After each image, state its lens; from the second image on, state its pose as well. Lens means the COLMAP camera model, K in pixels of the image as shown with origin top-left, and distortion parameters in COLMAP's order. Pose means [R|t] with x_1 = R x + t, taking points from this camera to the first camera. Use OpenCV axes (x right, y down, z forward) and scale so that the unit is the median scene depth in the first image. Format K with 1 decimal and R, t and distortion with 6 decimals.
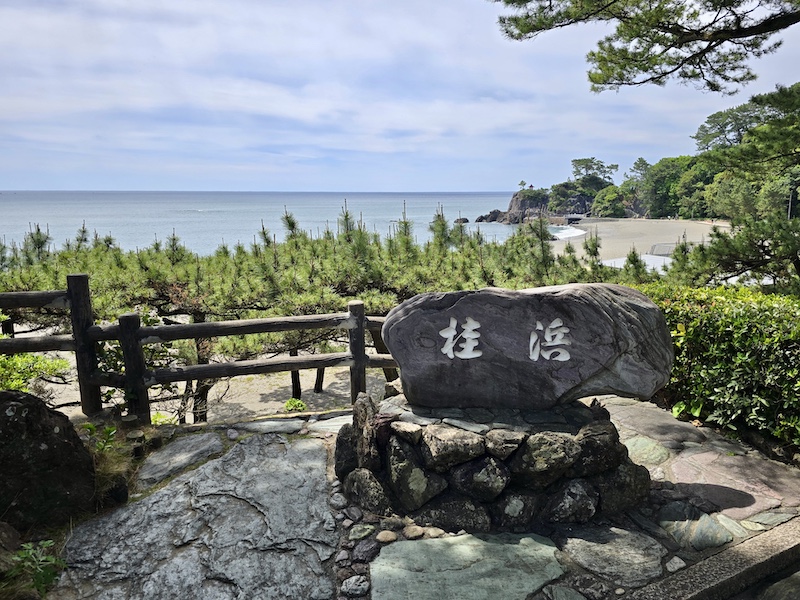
lens RADIAL K [[560.9, 0, 398.1], [0, 560.9, 295.7], [0, 0, 1]] dist [0.027121, -0.012662]
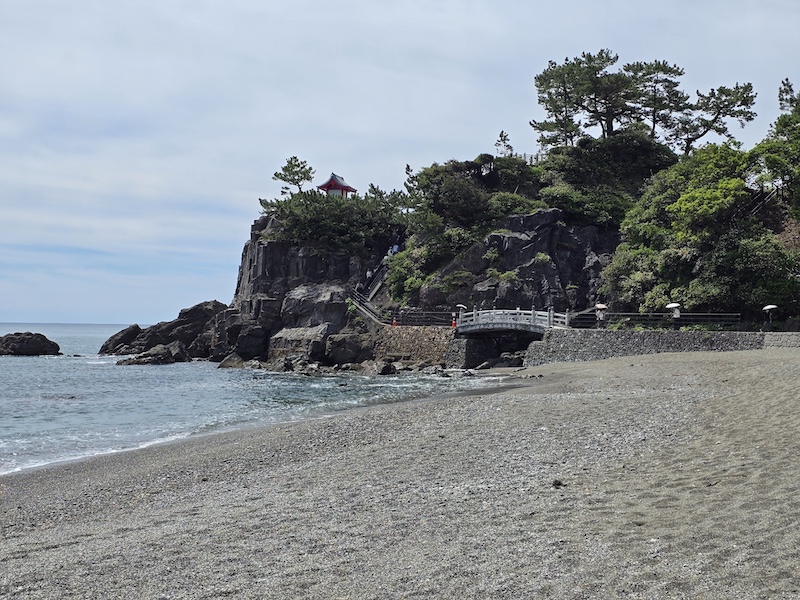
lens RADIAL K [[1083.5, 0, 396.5], [0, 1083.5, 303.0], [0, 0, 1]] dist [0.068200, 0.000000]
pose [[0.999282, 0.020135, 0.032096, 0.310314], [-0.013157, 0.978797, -0.204411, -0.090041], [-0.035531, 0.203842, 0.978359, 0.779606]]
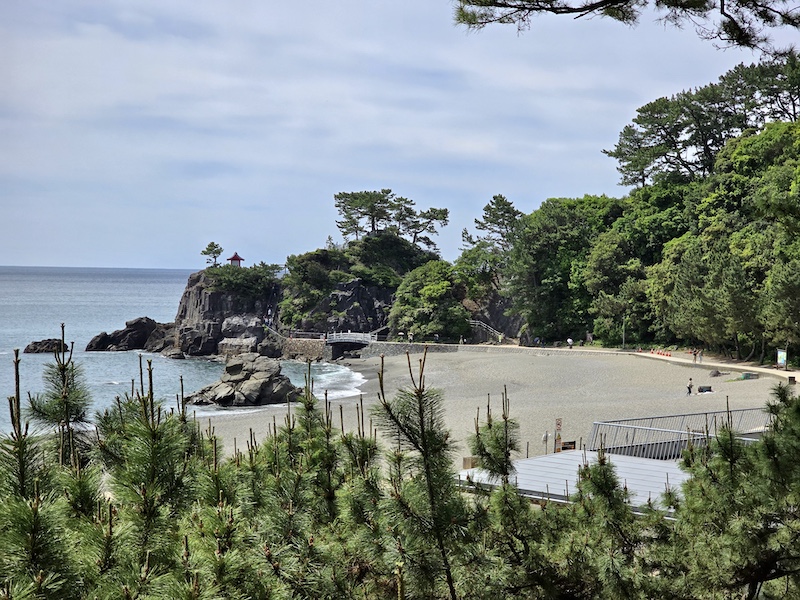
lens RADIAL K [[1512.5, 0, 401.2], [0, 1512.5, 296.8], [0, 0, 1]] dist [0.030455, 0.000000]
pose [[0.940326, 0.012887, 0.340031, -0.005663], [0.042582, 0.986971, -0.155162, -0.007148], [-0.337600, 0.160382, 0.927526, 0.026978]]
